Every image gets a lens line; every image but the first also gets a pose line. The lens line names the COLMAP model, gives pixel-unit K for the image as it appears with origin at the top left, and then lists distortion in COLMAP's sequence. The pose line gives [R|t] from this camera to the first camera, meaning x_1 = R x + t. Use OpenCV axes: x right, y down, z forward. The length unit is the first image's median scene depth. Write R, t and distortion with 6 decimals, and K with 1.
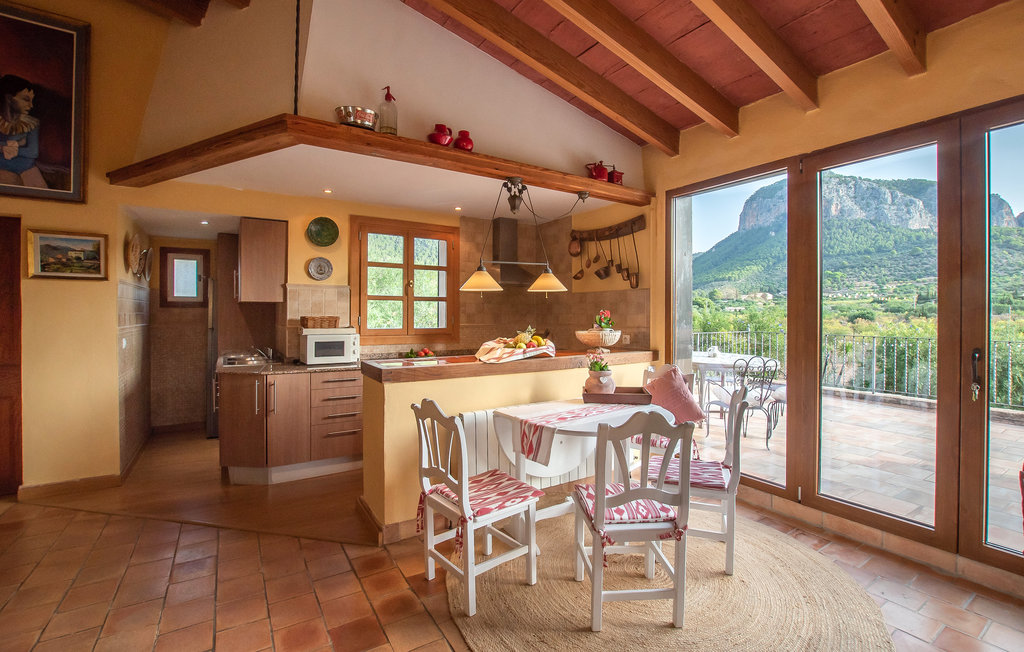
lens RADIAL K [[434.6, 0, 512.0], [0, 434.6, 326.0], [0, 0, 1]] dist [-0.004406, -0.000635]
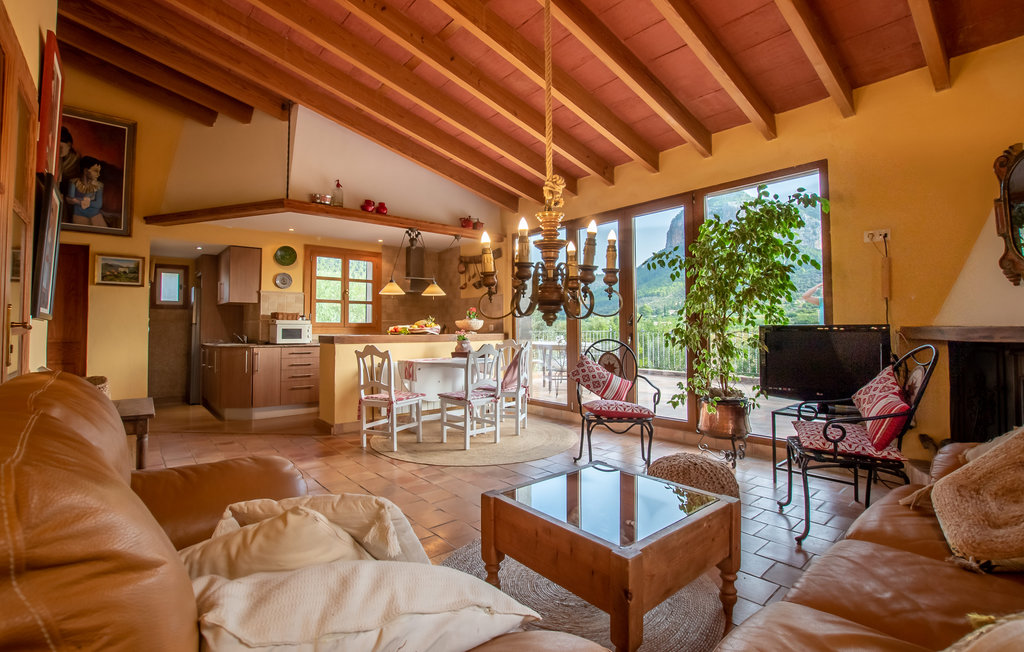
lens RADIAL K [[446.0, 0, 496.7], [0, 446.0, 321.5], [0, 0, 1]] dist [0.001129, 0.000031]
pose [[0.993095, -0.003118, 0.117274, 0.106371], [0.008510, 0.998928, -0.045505, 0.089345], [-0.117006, 0.046189, 0.992056, -0.634661]]
